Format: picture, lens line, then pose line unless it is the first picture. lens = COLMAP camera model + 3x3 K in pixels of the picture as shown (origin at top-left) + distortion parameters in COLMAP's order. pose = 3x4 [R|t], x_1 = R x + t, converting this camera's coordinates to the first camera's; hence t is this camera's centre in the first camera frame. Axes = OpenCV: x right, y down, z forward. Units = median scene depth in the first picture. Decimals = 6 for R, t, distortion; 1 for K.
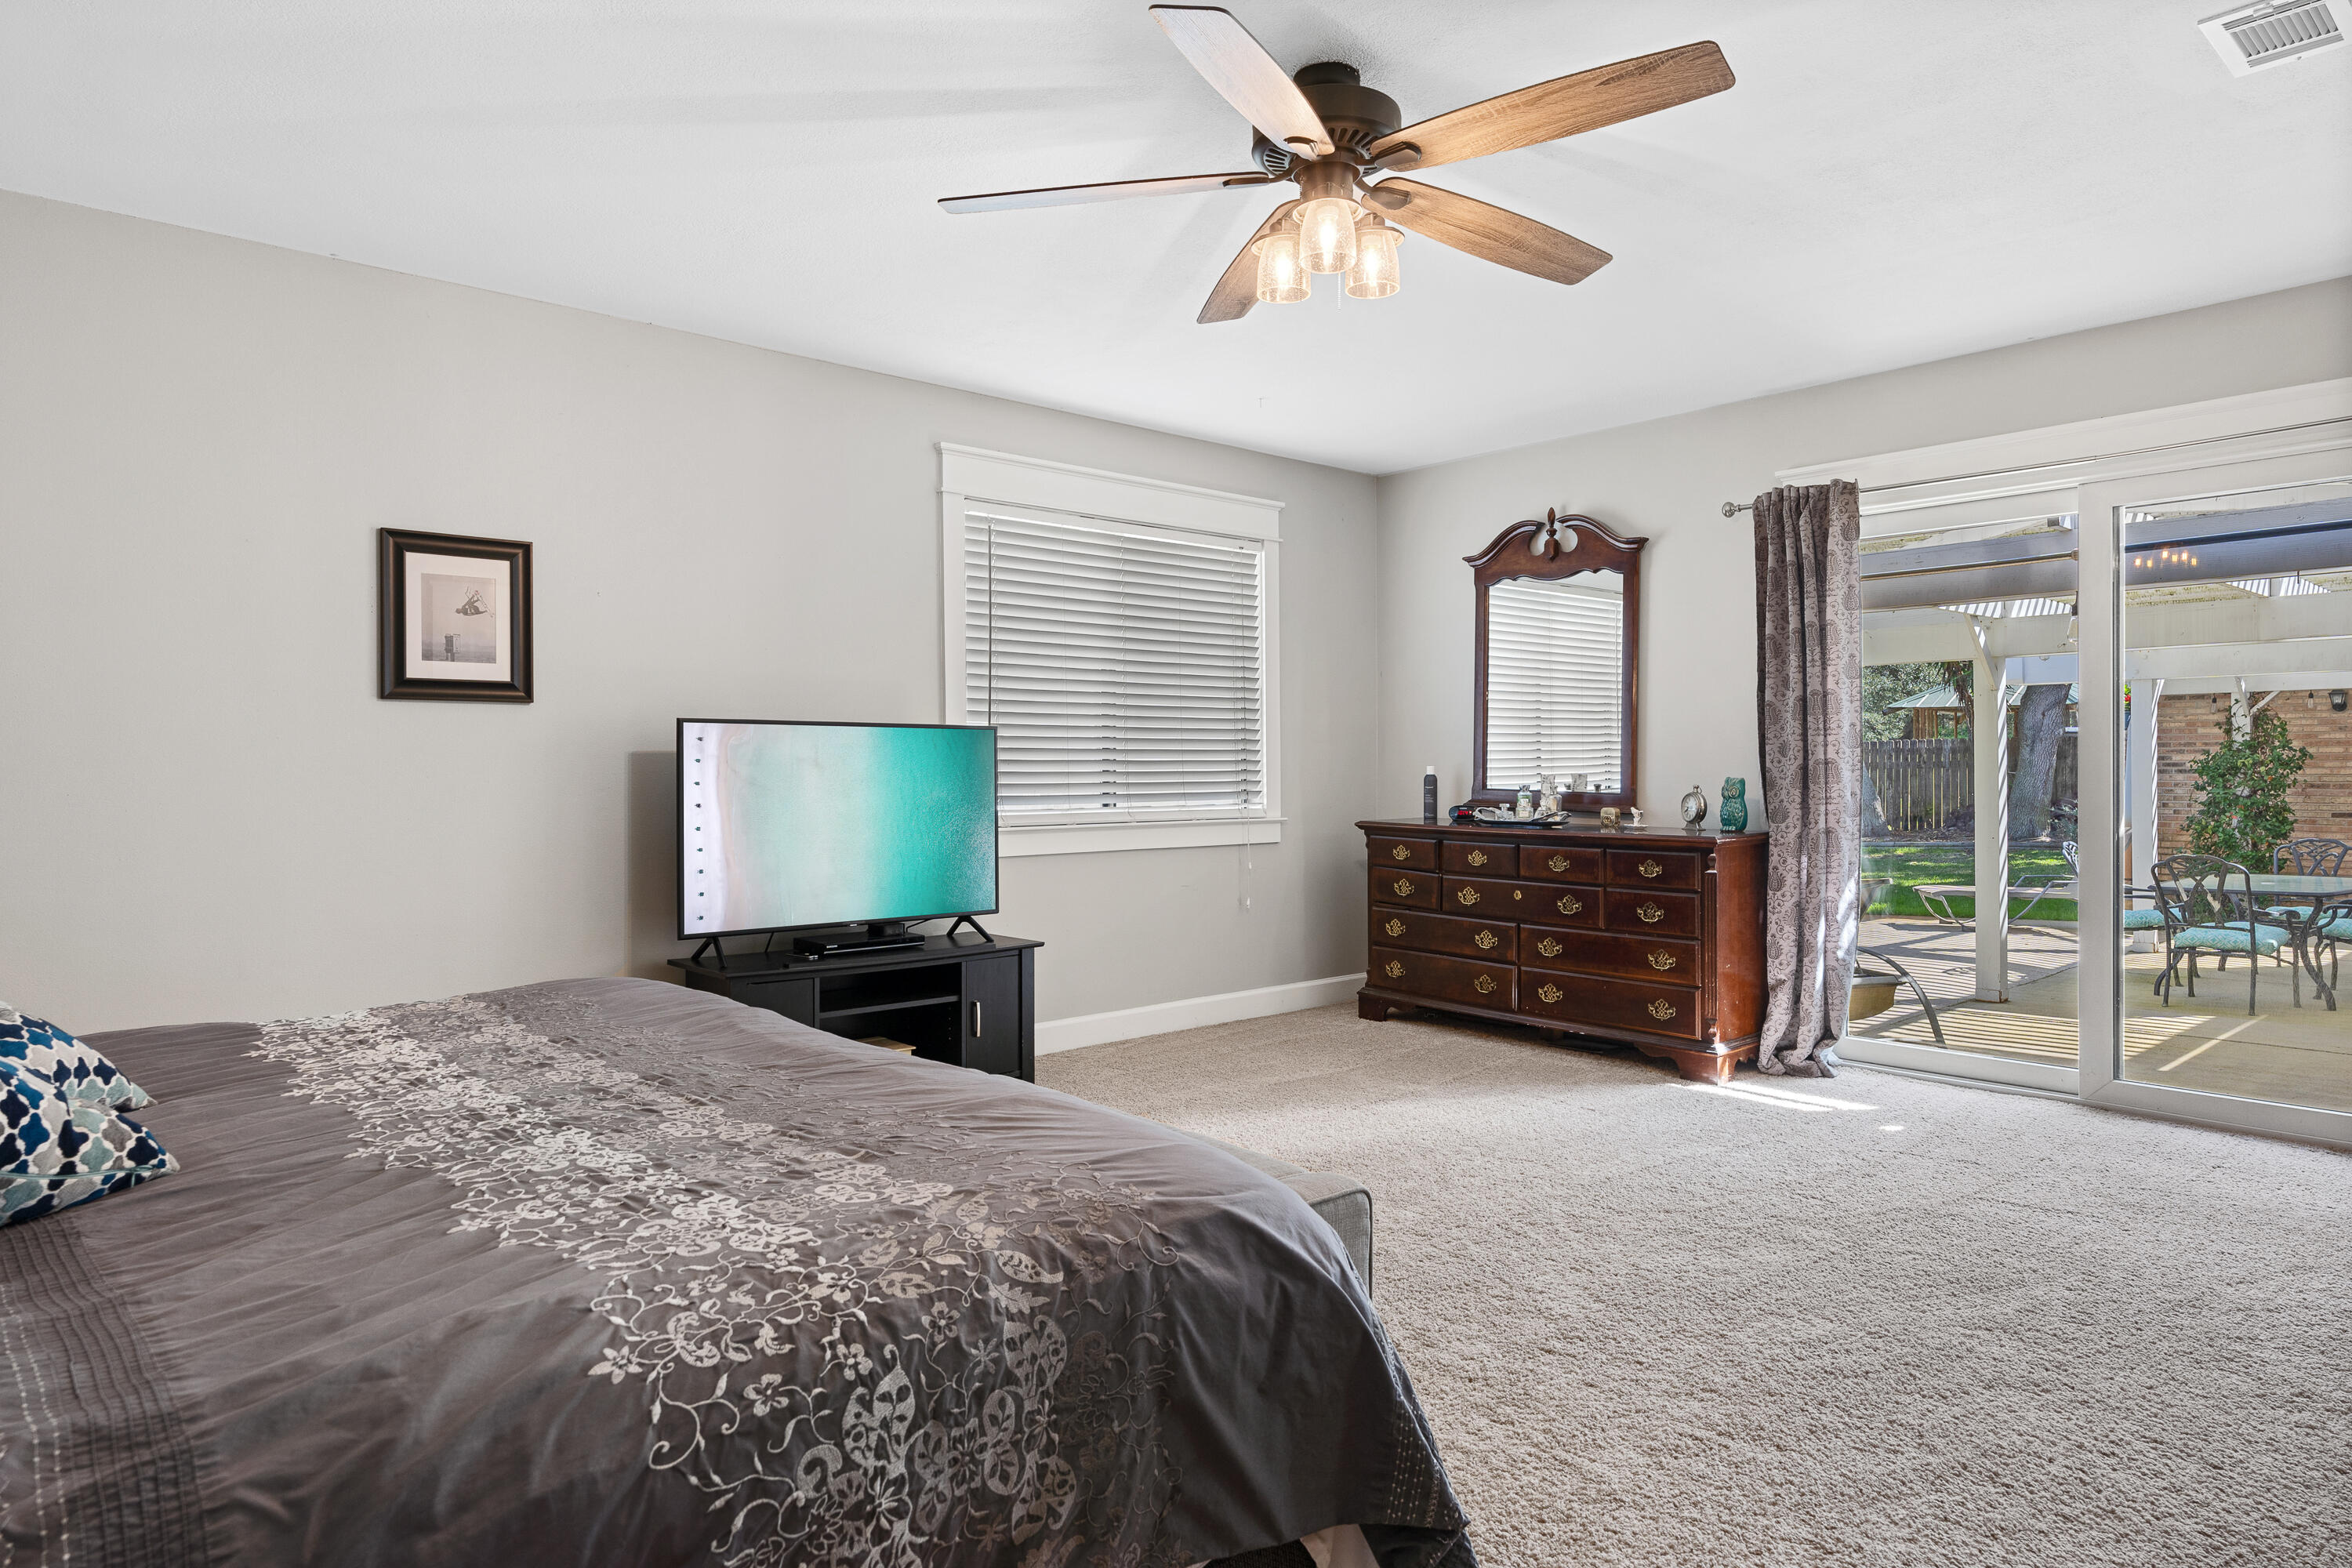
lens RADIAL K [[1327.3, 0, 1198.5], [0, 1327.3, 778.4], [0, 0, 1]] dist [-0.004310, 0.004097]
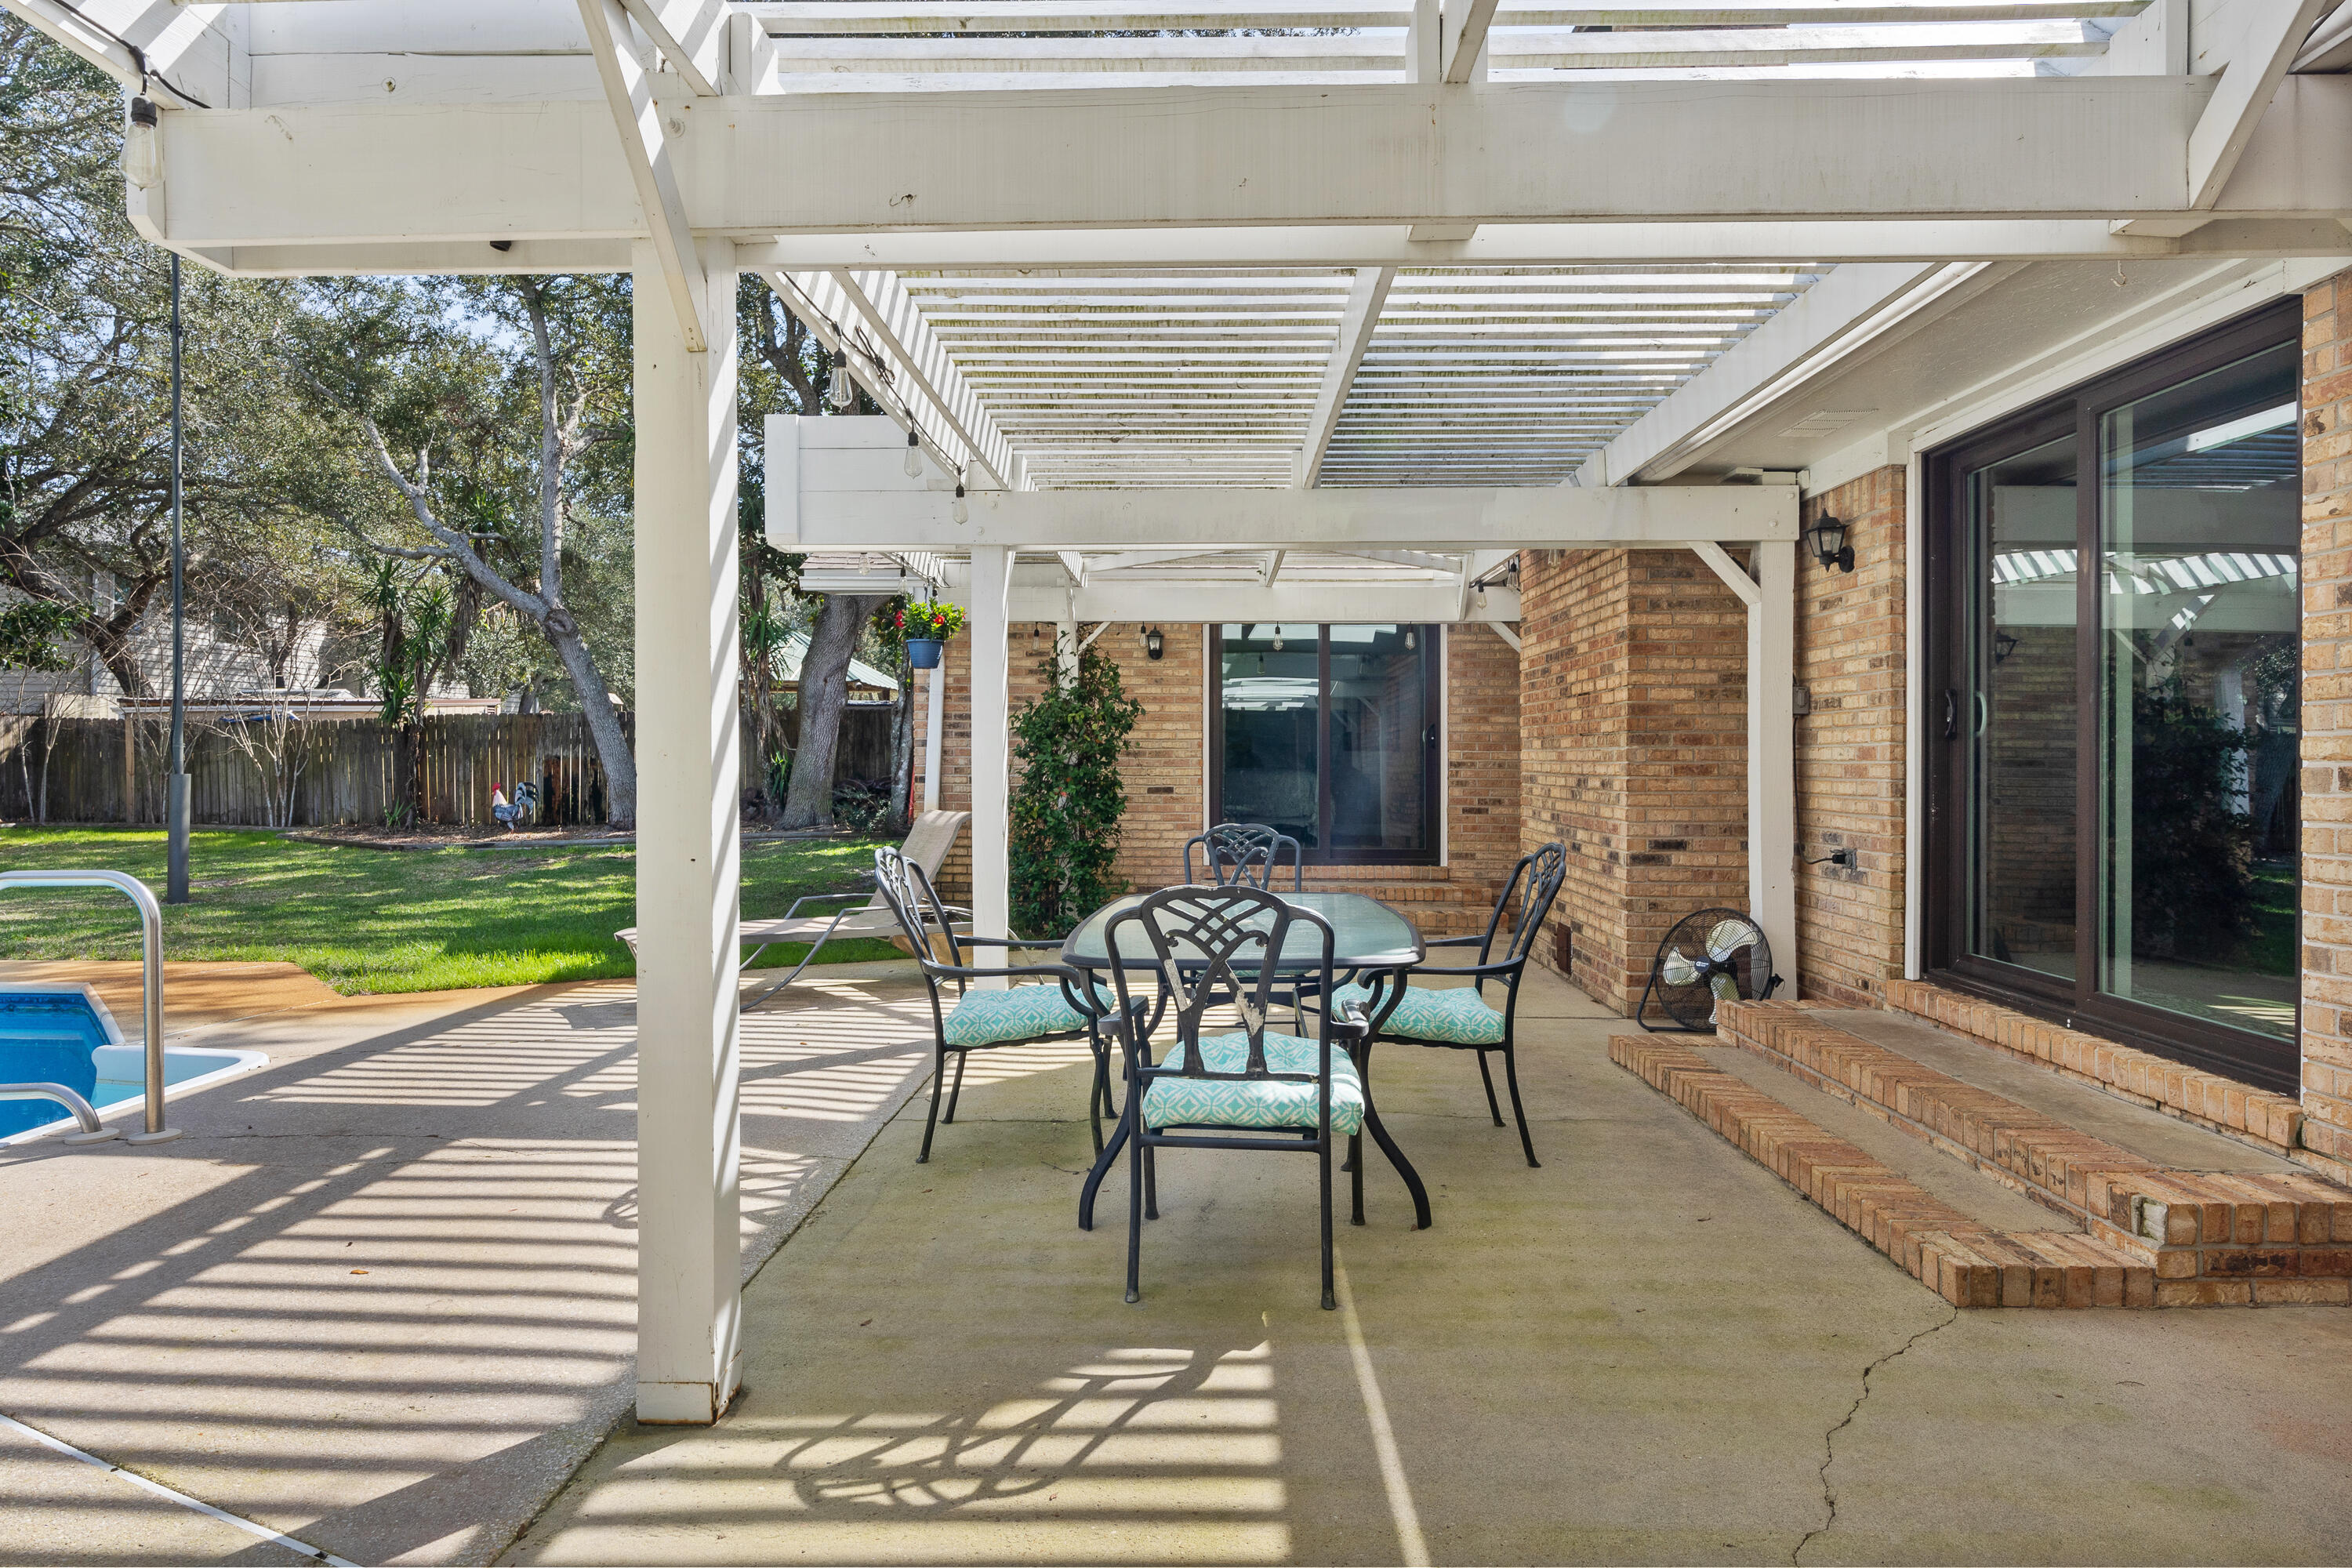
lens RADIAL K [[1327.3, 0, 1181.4], [0, 1327.3, 778.6], [0, 0, 1]] dist [-0.004310, 0.004097]
pose [[0.673532, -0.002763, 0.739153, 0.294063], [-0.004078, 0.999964, 0.007454, 0.014868], [-0.739147, -0.008034, 0.673496, 0.467821]]
